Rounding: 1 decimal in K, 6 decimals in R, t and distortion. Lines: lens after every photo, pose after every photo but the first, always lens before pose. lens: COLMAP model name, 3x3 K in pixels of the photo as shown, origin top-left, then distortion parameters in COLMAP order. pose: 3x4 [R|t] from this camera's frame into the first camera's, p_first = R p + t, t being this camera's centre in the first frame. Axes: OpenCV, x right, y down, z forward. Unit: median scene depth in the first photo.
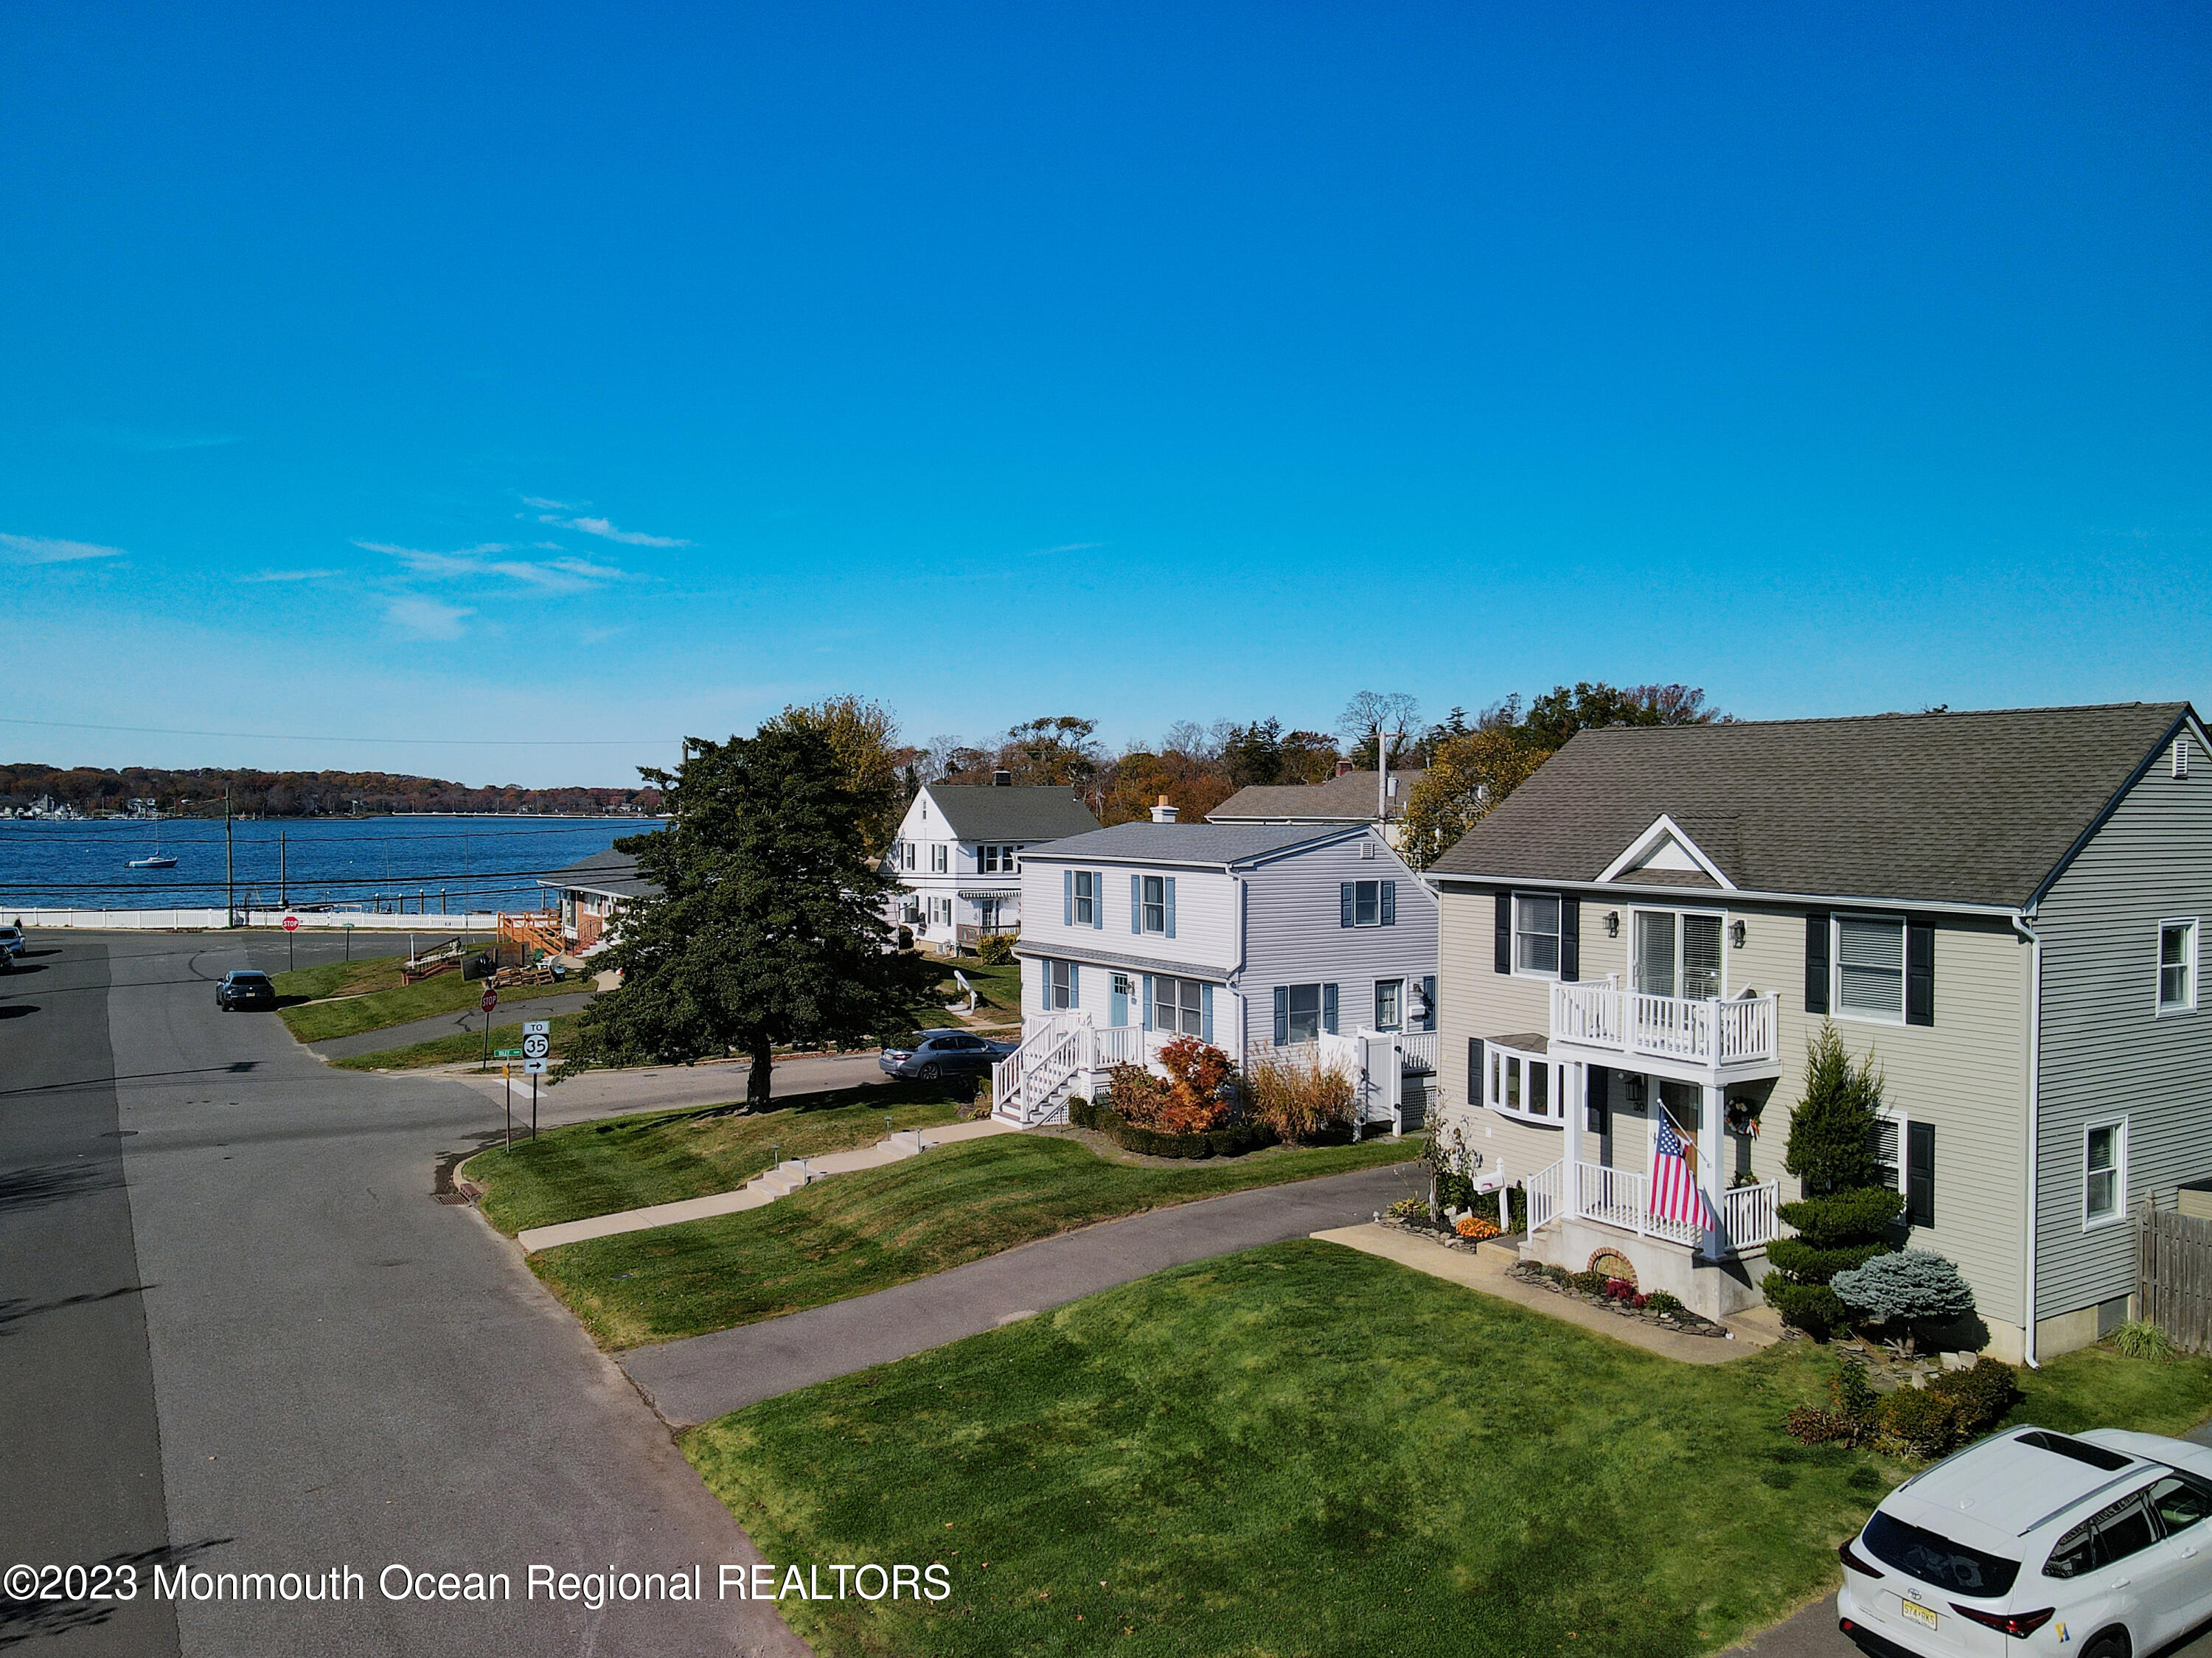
lens RADIAL K [[1616.3, 0, 1099.2], [0, 1616.3, 827.1], [0, 0, 1]] dist [0.008275, 0.006453]
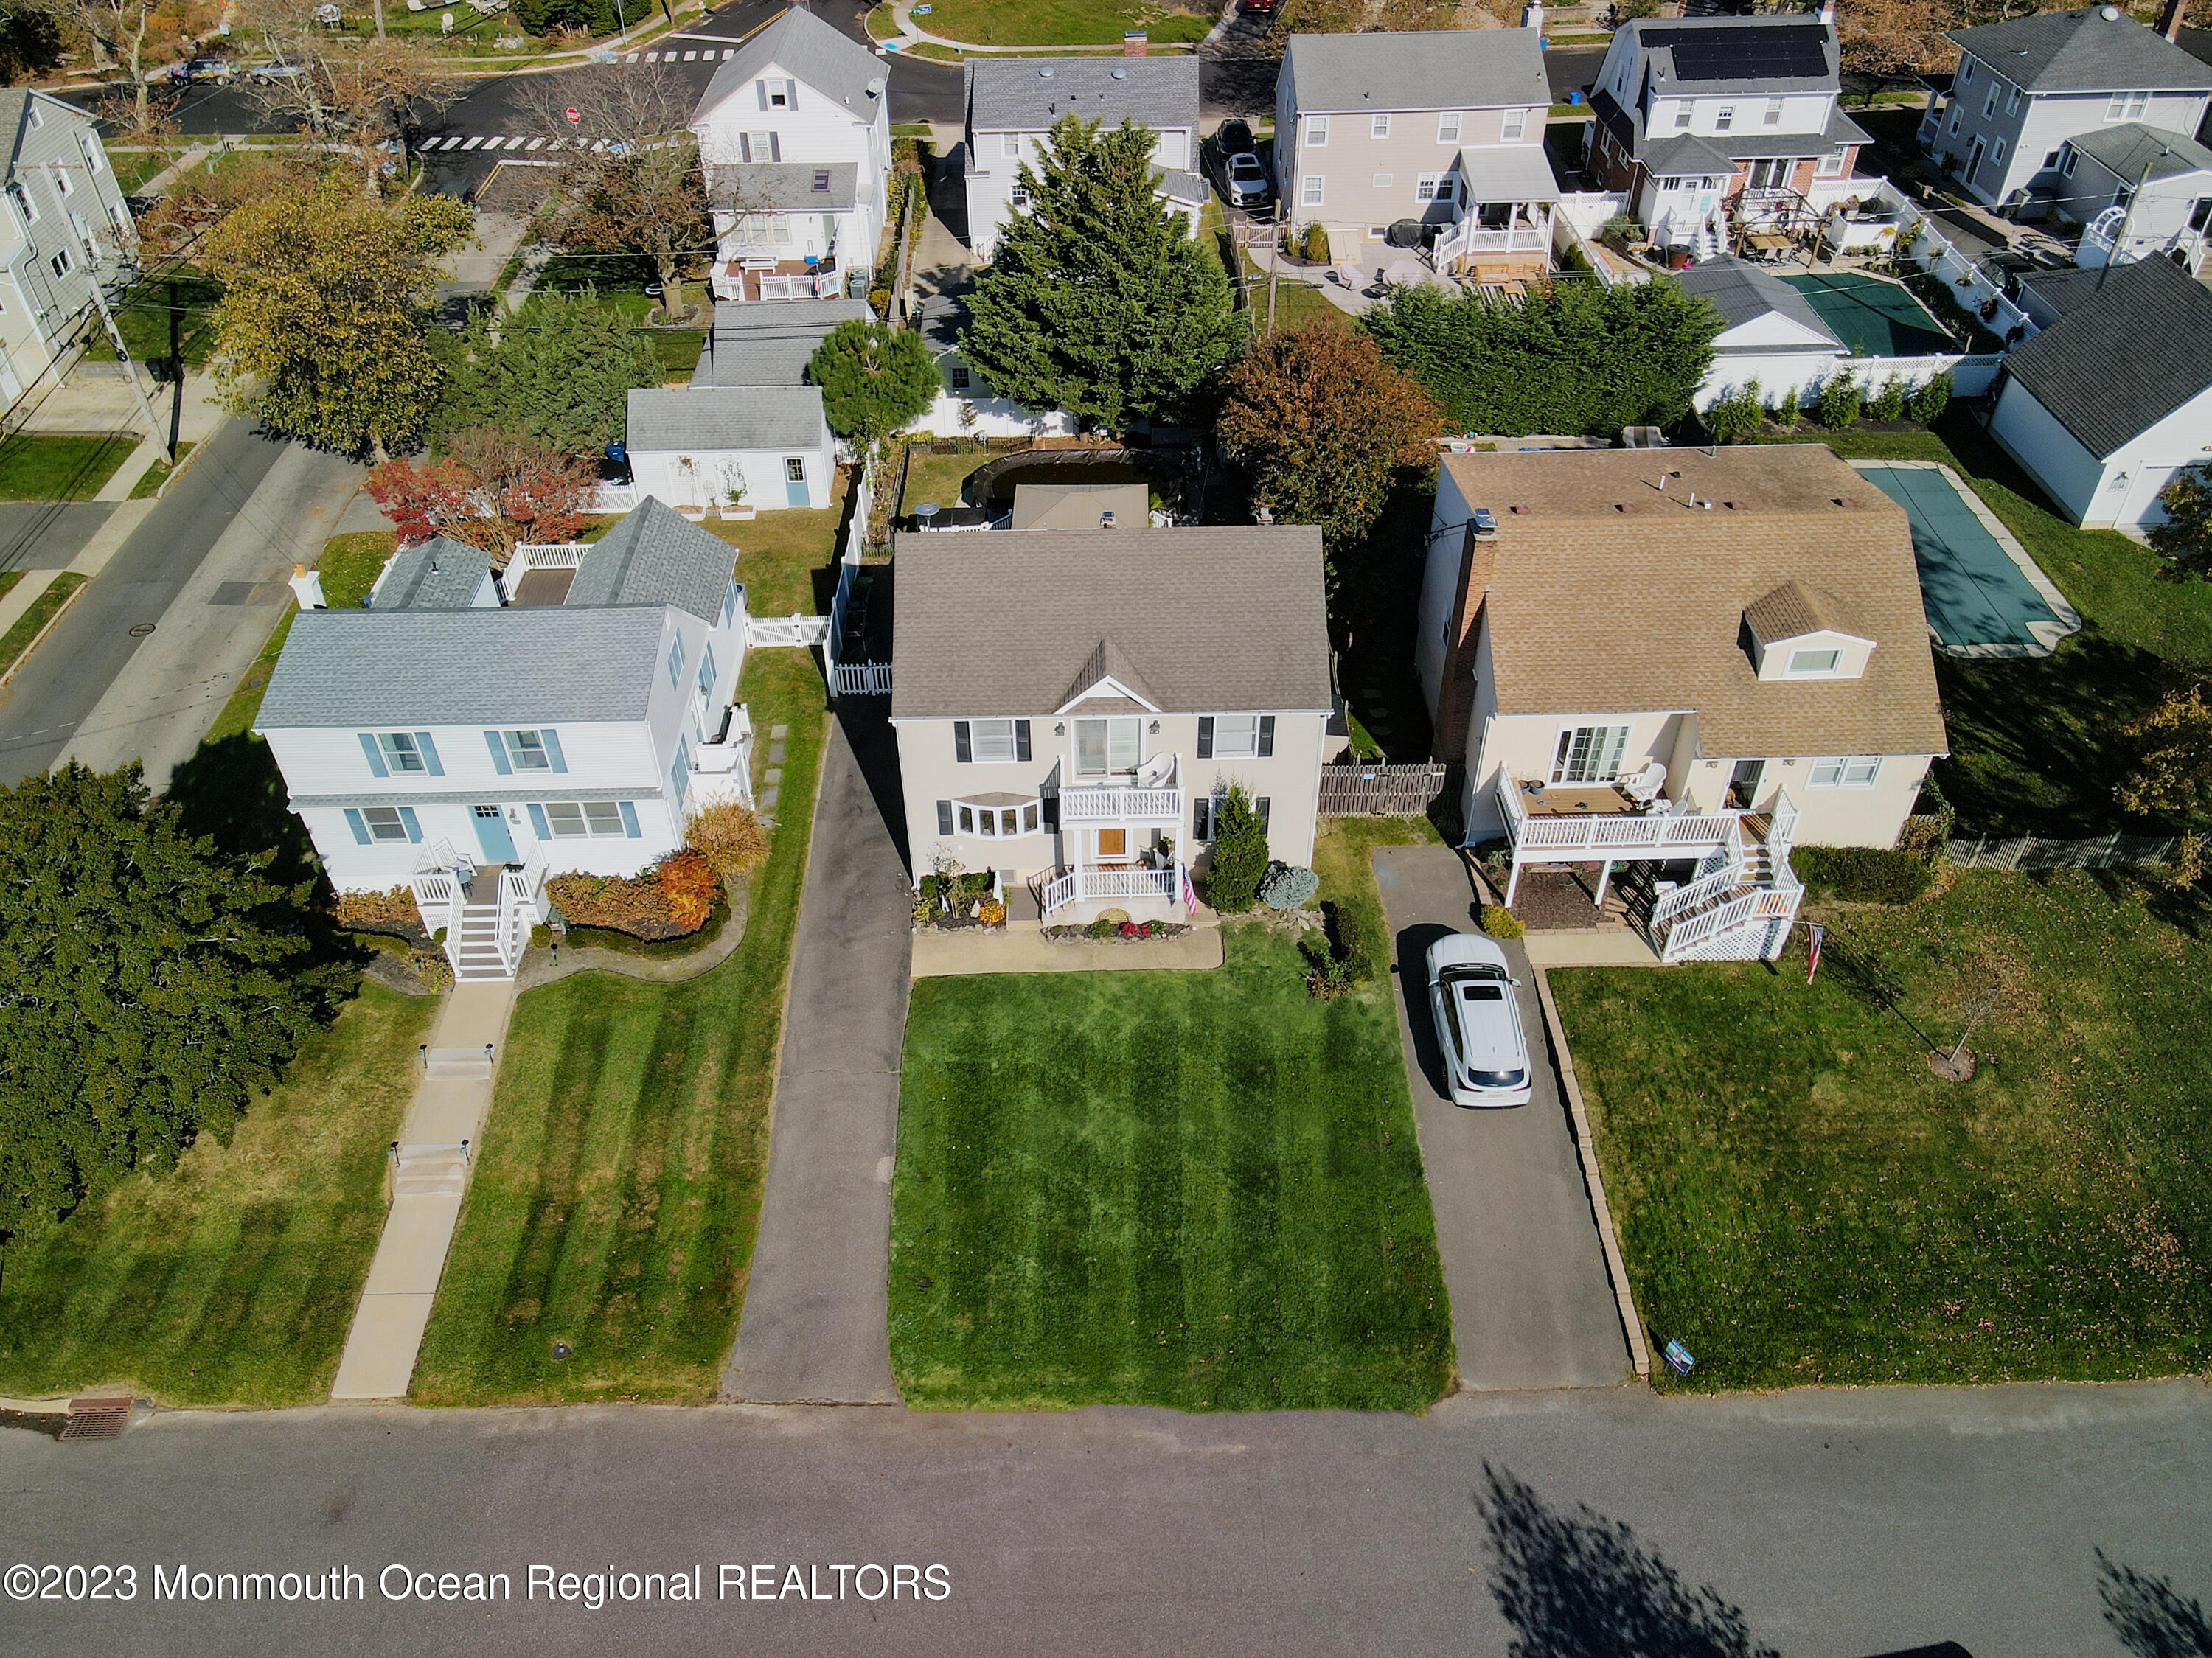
lens RADIAL K [[1597.9, 0, 1082.8], [0, 1597.9, 828.2], [0, 0, 1]] dist [0.012482, 0.006928]
pose [[0.513717, -0.571113, 0.640254, -0.632904], [0.022619, 0.755007, 0.655326, -0.784064], [-0.857662, -0.322170, 0.400778, 0.315168]]
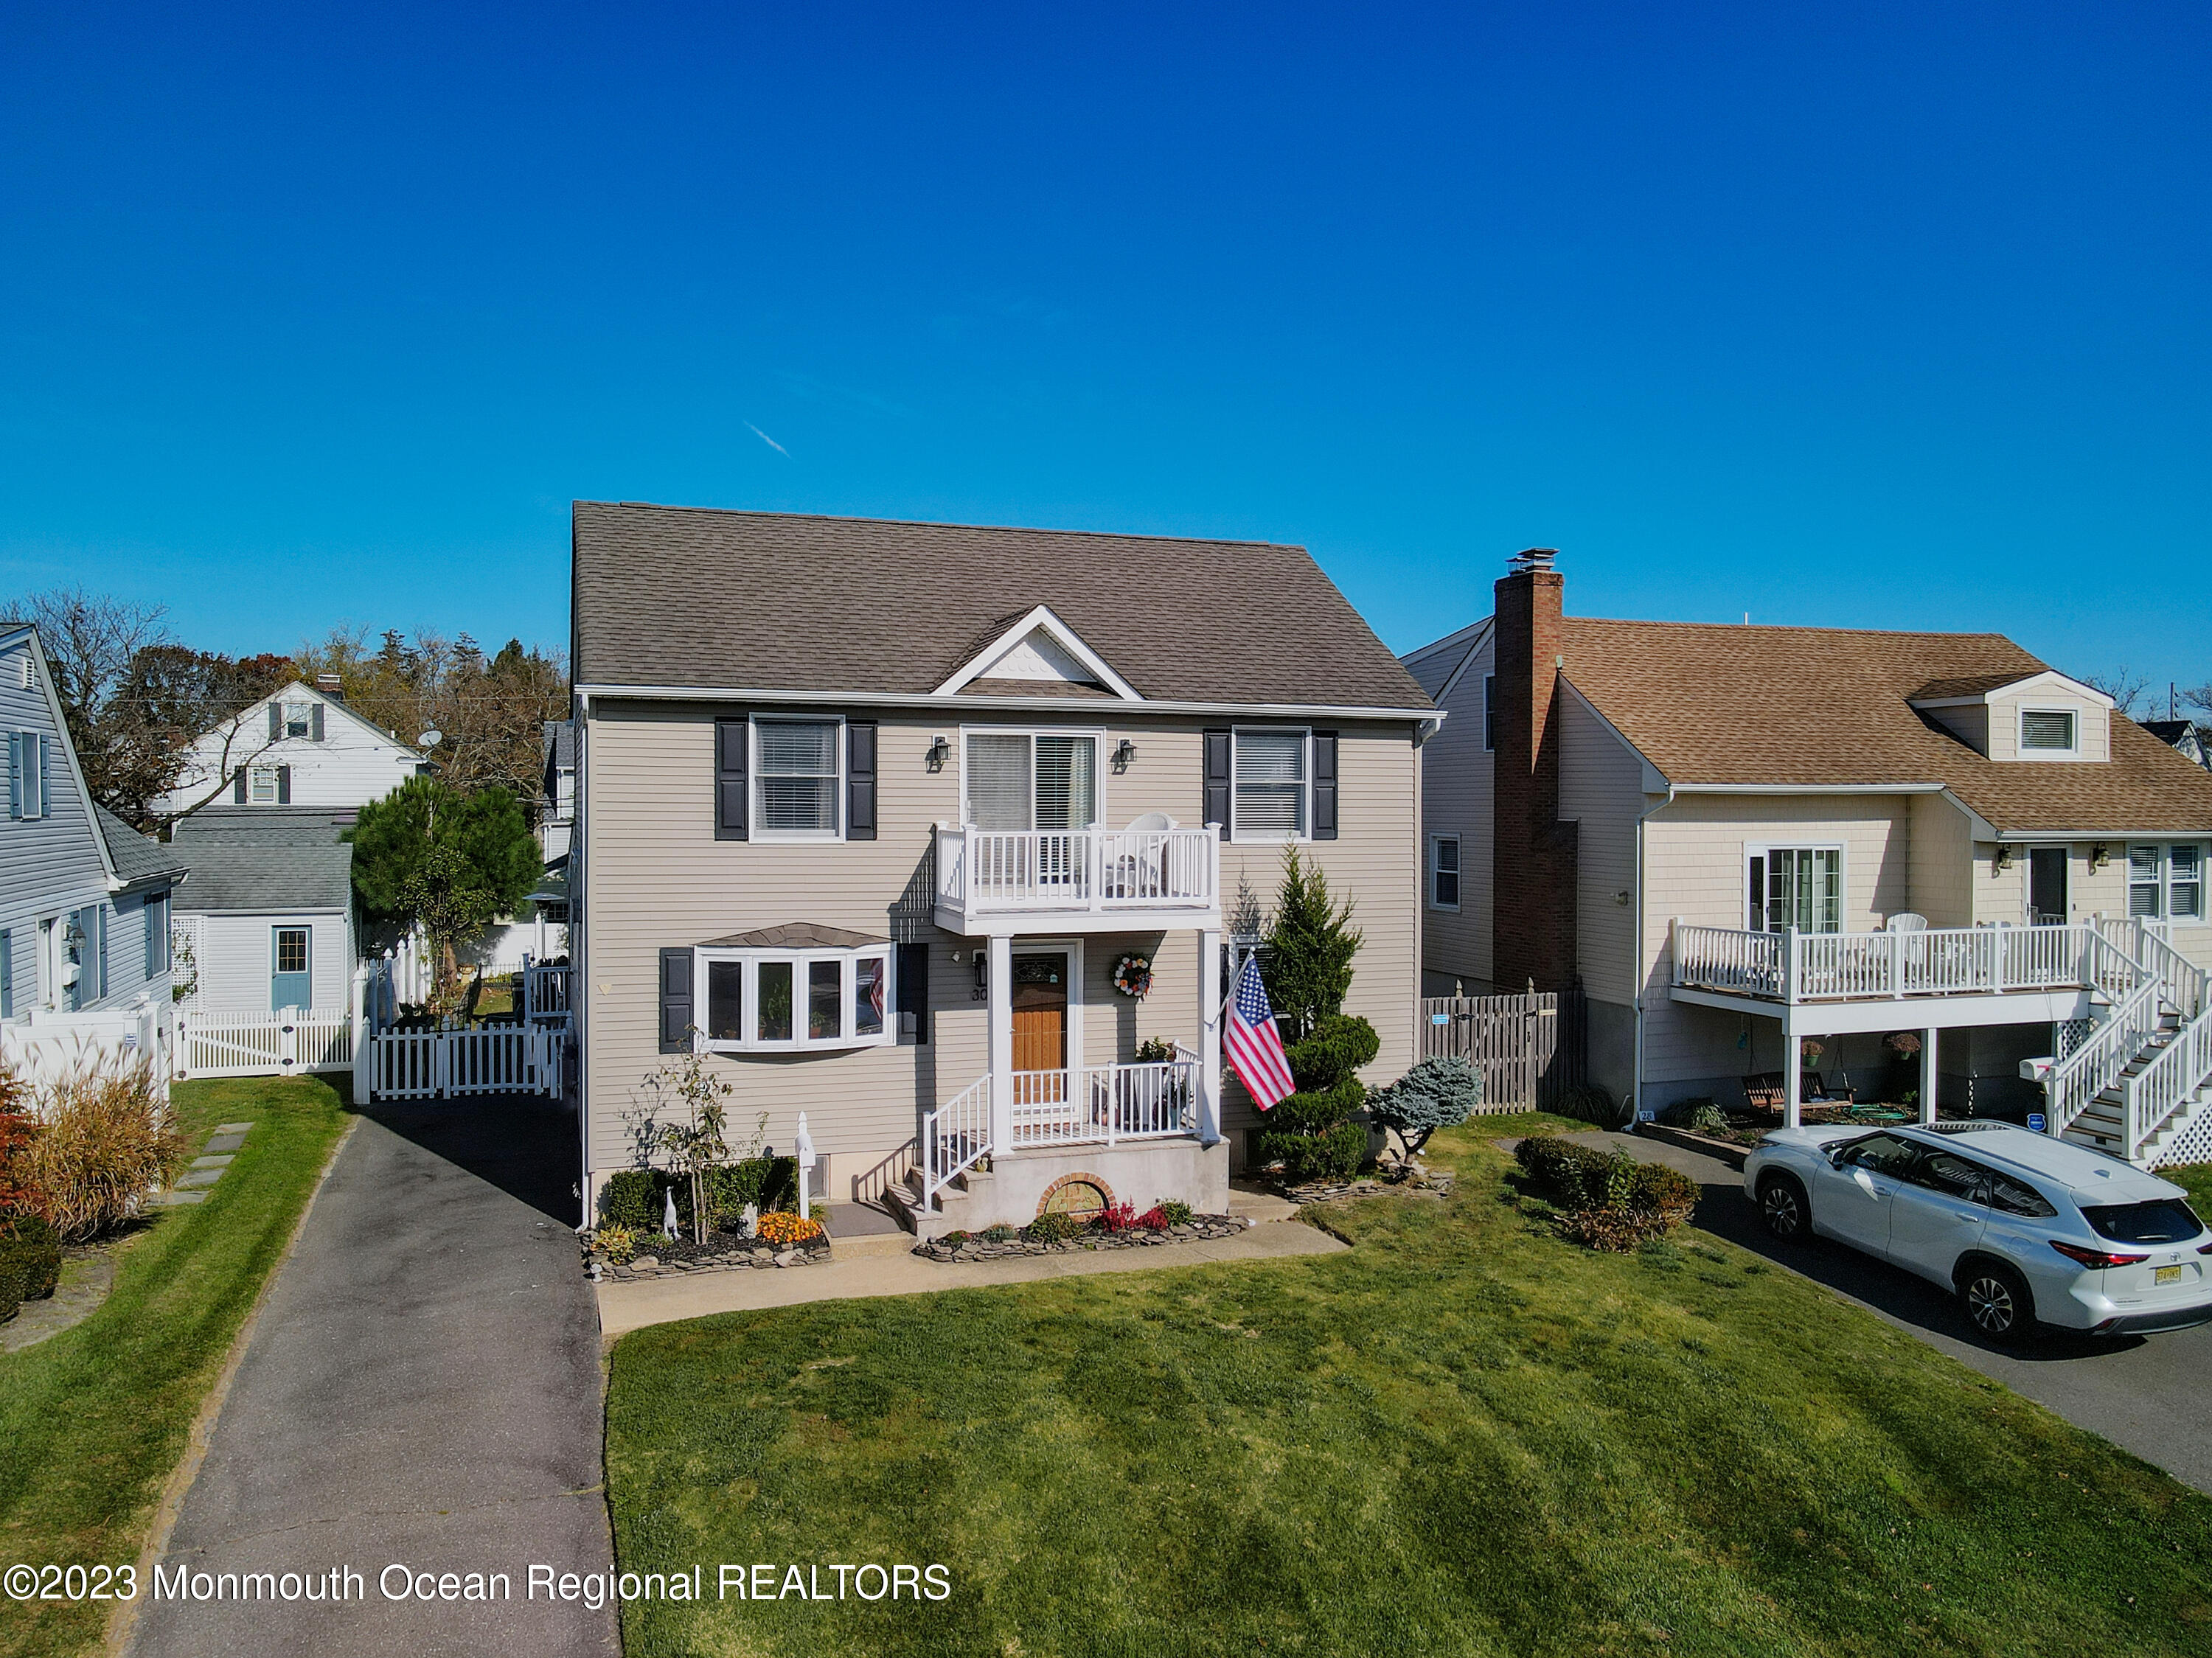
lens RADIAL K [[1609.9, 0, 1088.3], [0, 1609.9, 832.4], [0, 0, 1]] dist [0.005154, 0.008666]
pose [[0.222615, -0.021726, 0.974664, -0.346897], [0.007305, 0.999761, 0.020617, 0.073698], [-0.974879, 0.002530, 0.222720, 0.703157]]
